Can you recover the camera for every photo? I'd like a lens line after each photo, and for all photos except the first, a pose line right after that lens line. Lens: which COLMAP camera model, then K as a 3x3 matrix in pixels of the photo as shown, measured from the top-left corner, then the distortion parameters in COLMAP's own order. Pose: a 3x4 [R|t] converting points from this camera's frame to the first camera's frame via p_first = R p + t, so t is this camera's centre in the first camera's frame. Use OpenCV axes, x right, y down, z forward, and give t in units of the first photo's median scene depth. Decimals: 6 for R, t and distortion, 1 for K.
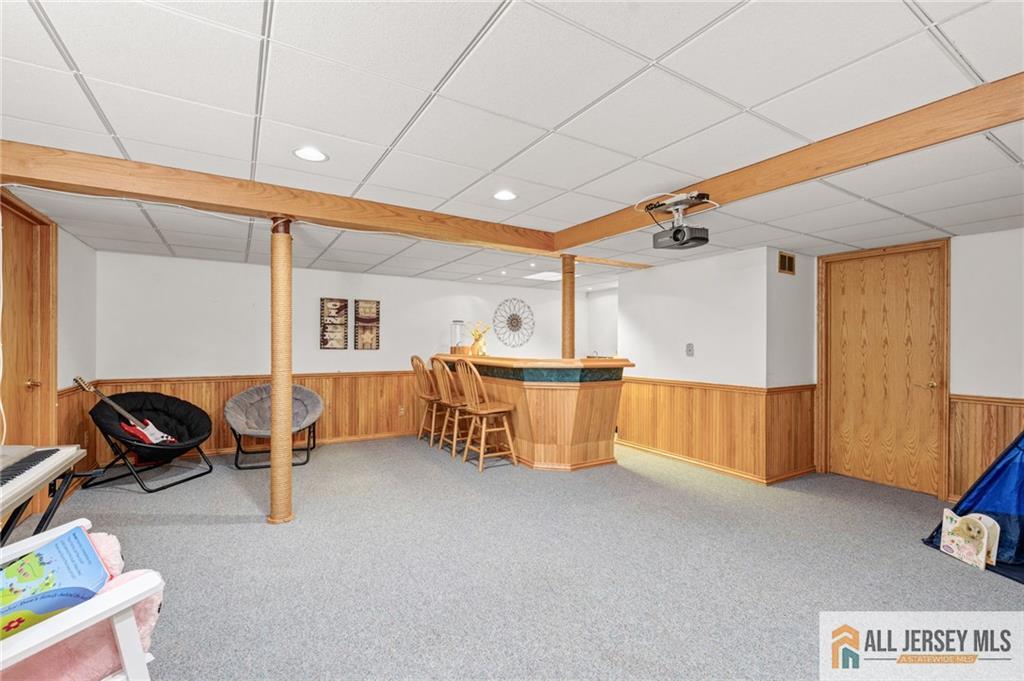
lens RADIAL K [[448.5, 0, 508.6], [0, 448.5, 344.6], [0, 0, 1]] dist [-0.000693, 0.000007]
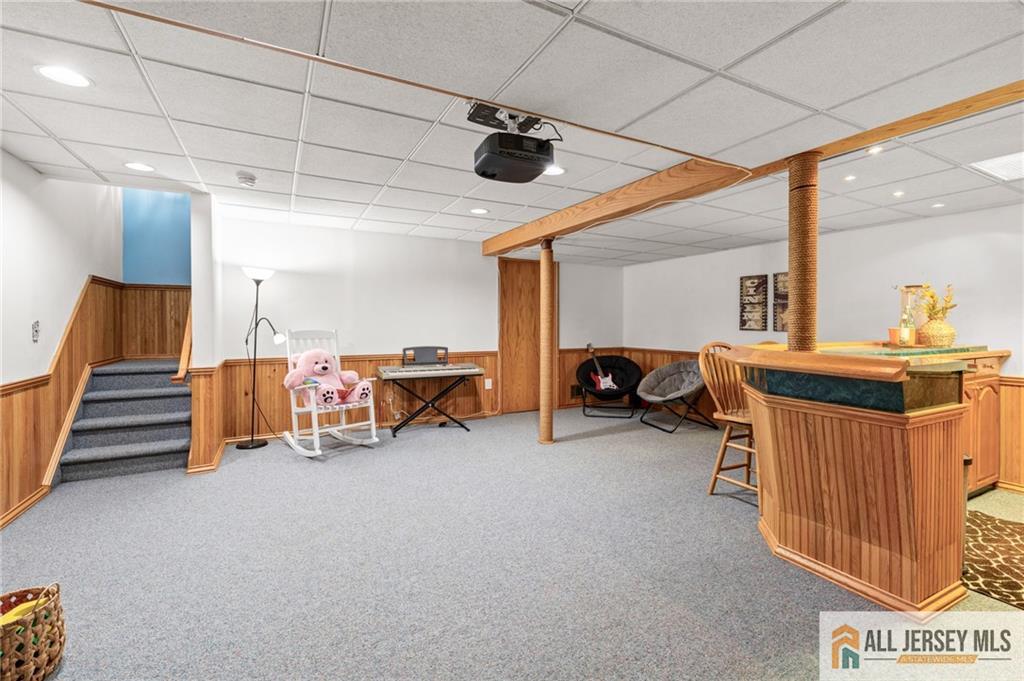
lens RADIAL K [[447.8, 0, 514.3], [0, 447.8, 329.1], [0, 0, 1]] dist [0.000322, 0.000338]
pose [[-0.059365, 0.005264, -0.998222, 0.545138], [-0.001263, 0.999985, 0.005348, 0.002888], [0.998236, 0.001578, -0.059358, 0.546764]]
